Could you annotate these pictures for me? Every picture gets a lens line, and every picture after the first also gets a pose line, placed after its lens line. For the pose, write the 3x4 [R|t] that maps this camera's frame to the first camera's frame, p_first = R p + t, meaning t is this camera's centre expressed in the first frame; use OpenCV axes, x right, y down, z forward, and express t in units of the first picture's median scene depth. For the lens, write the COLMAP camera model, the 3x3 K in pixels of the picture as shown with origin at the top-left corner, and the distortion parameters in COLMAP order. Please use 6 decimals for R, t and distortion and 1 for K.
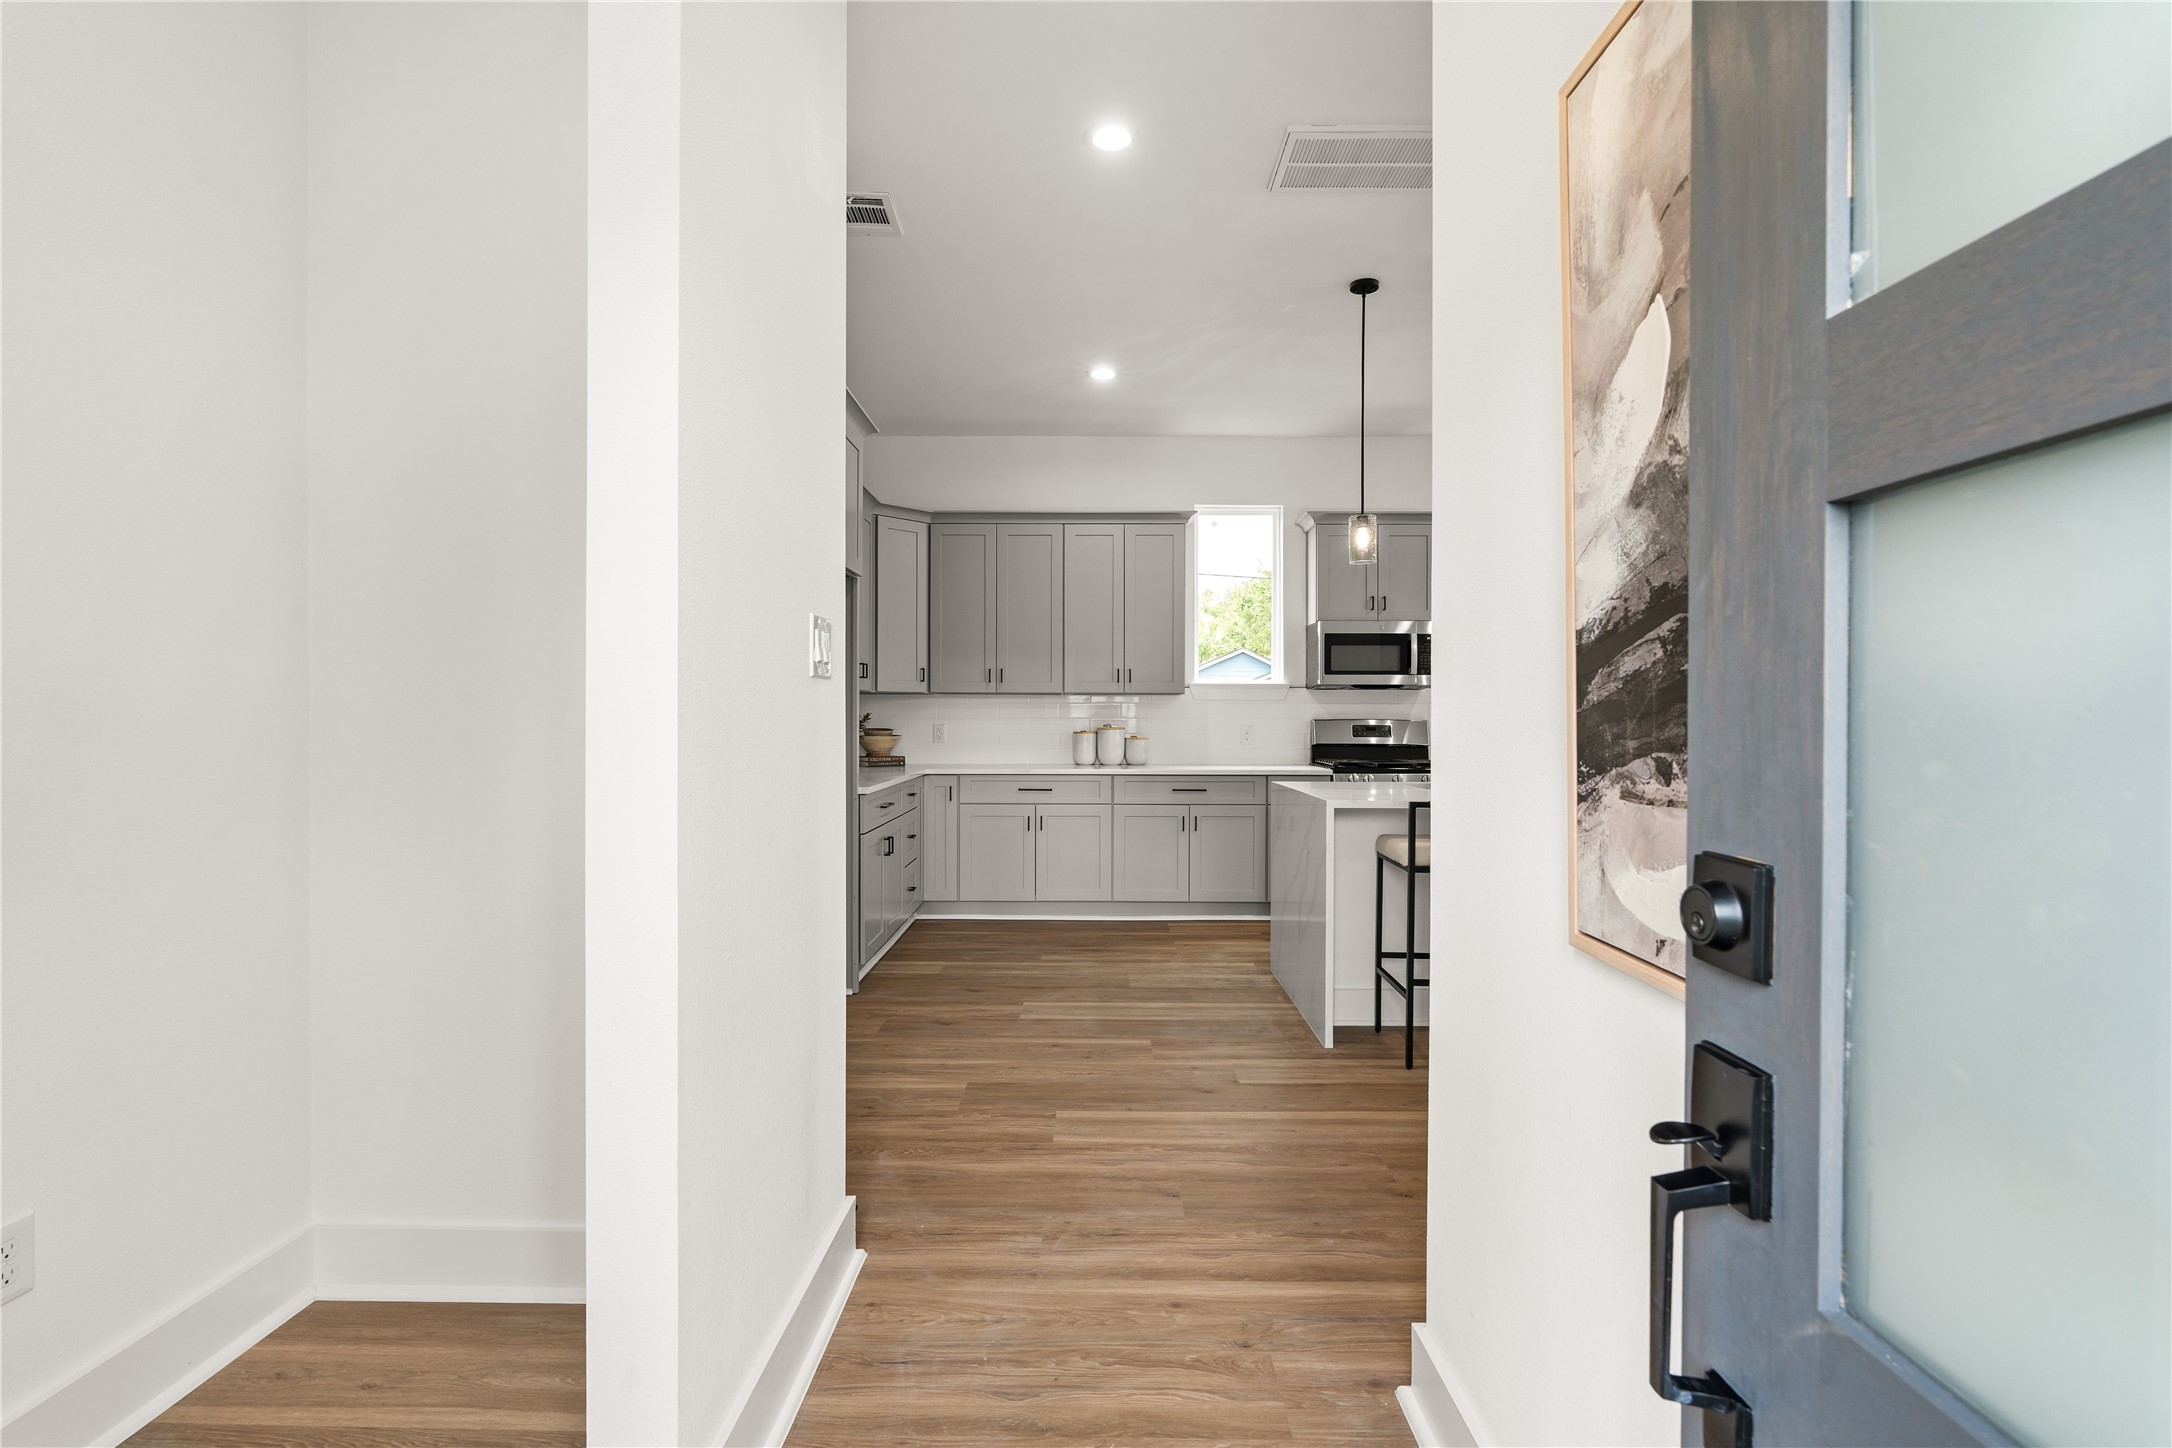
lens RADIAL K [[974.9, 0, 1085.3], [0, 974.9, 720.3], [0, 0, 1]] dist [-0.003421, 0.001237]
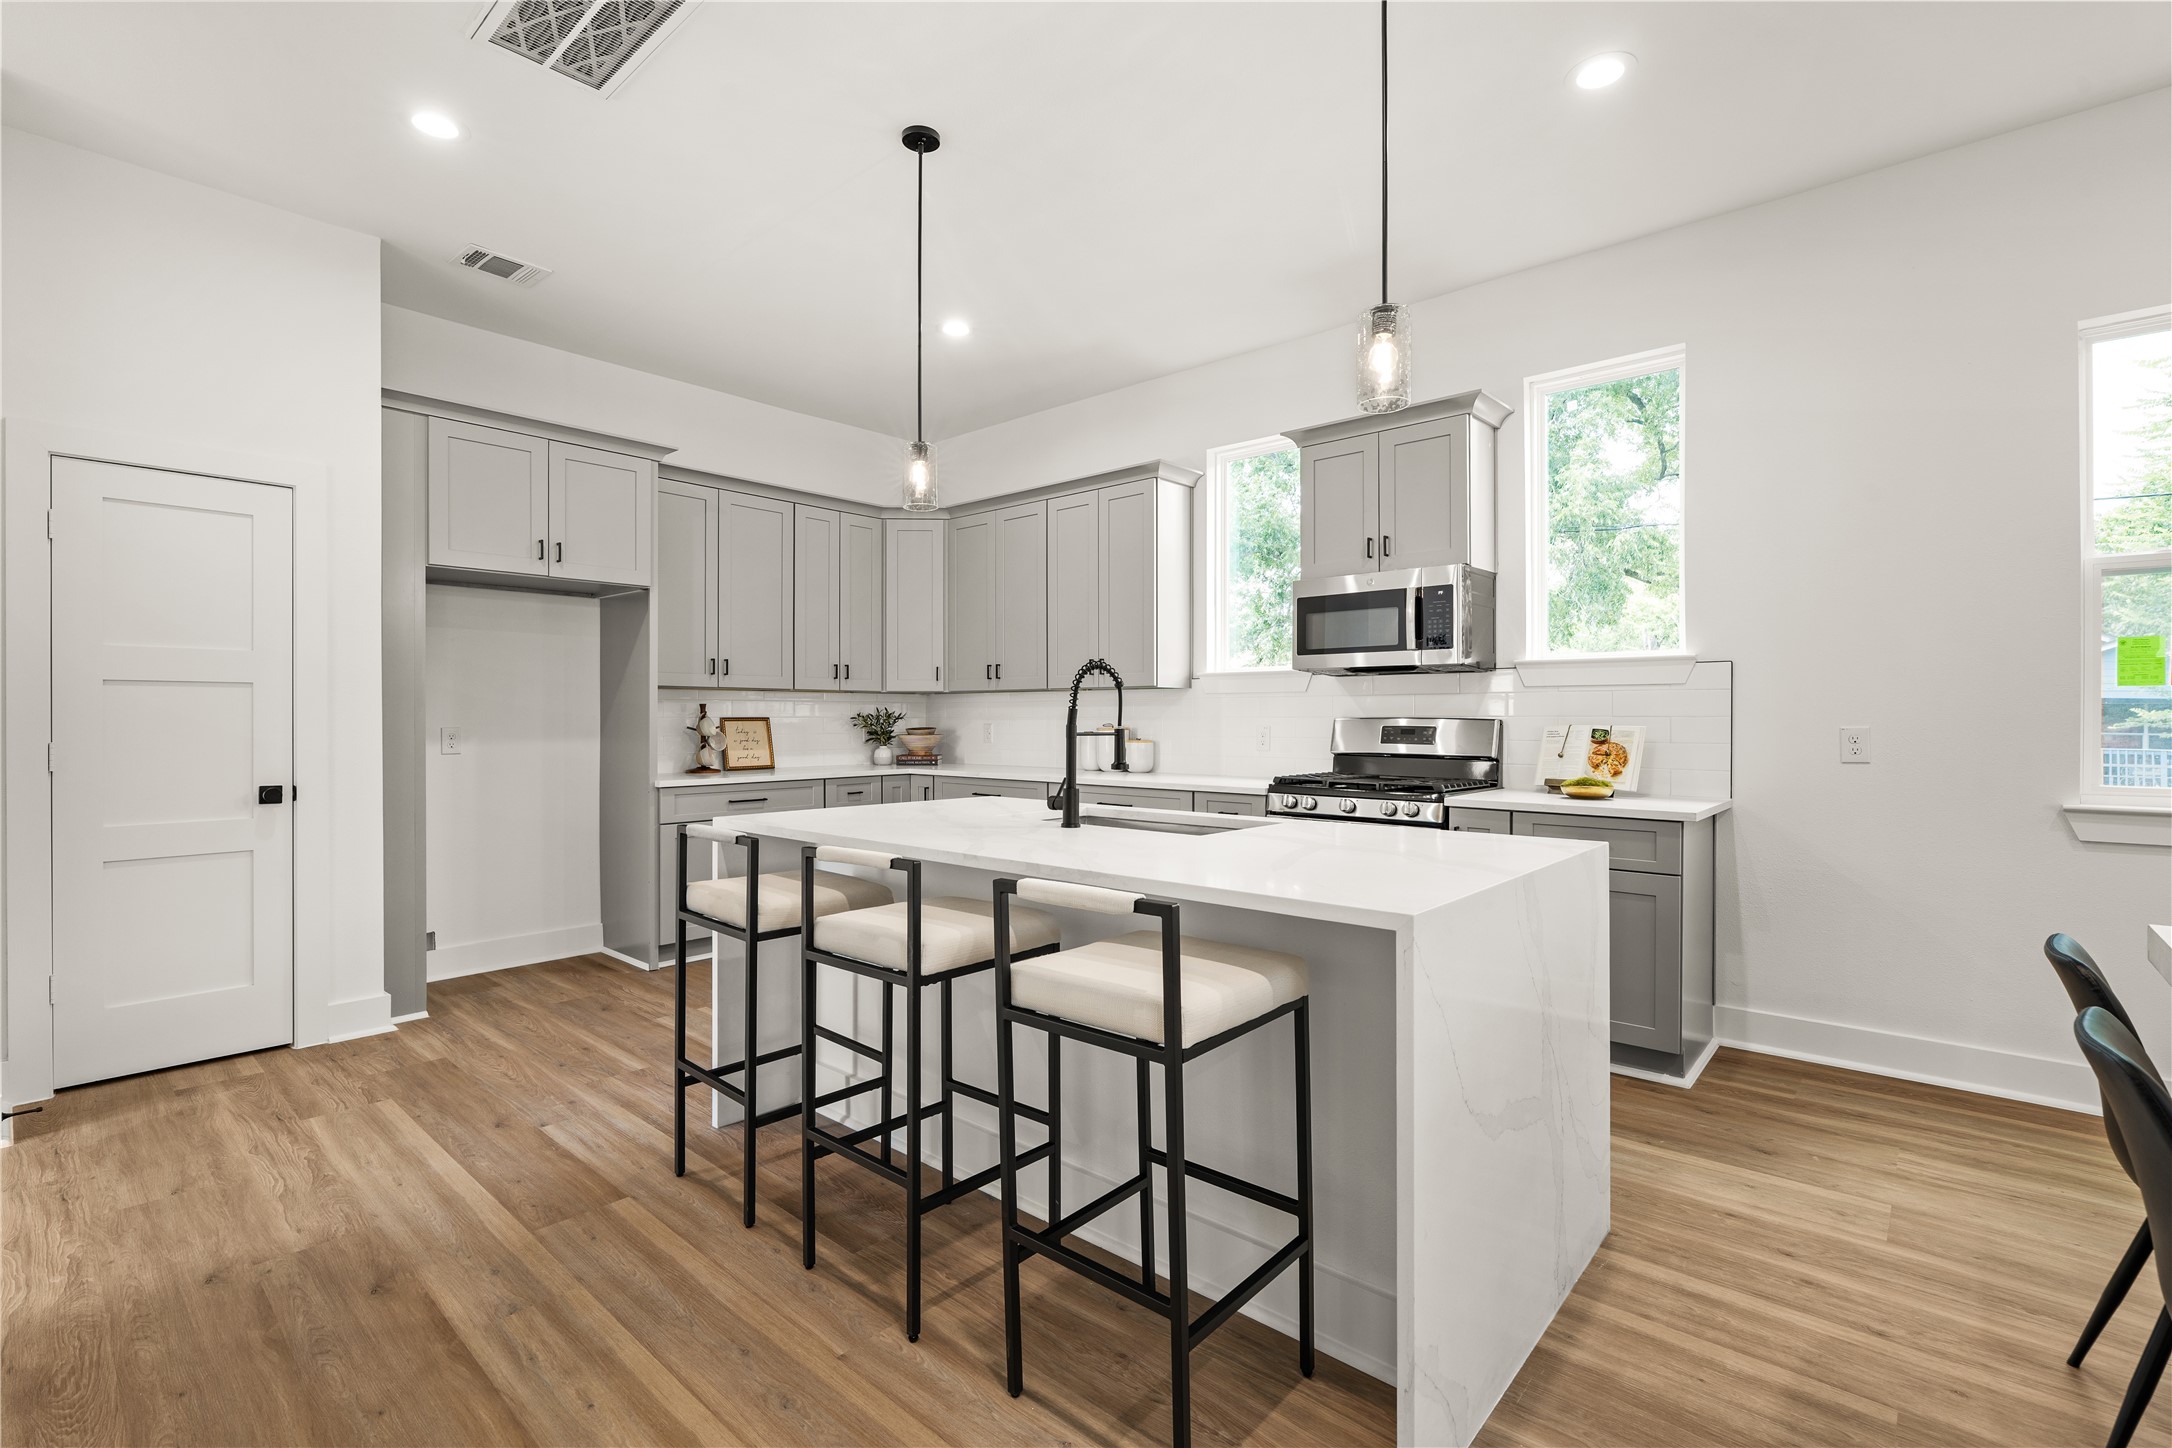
lens RADIAL K [[974.9, 0, 1085.3], [0, 974.9, 720.3], [0, 0, 1]] dist [-0.003421, 0.001237]
pose [[0.756121, -0.000608, -0.654432, 0.965723], [-0.000595, 0.999999, -0.001616, 0.003610], [0.654432, 0.001611, 0.756119, 0.570781]]
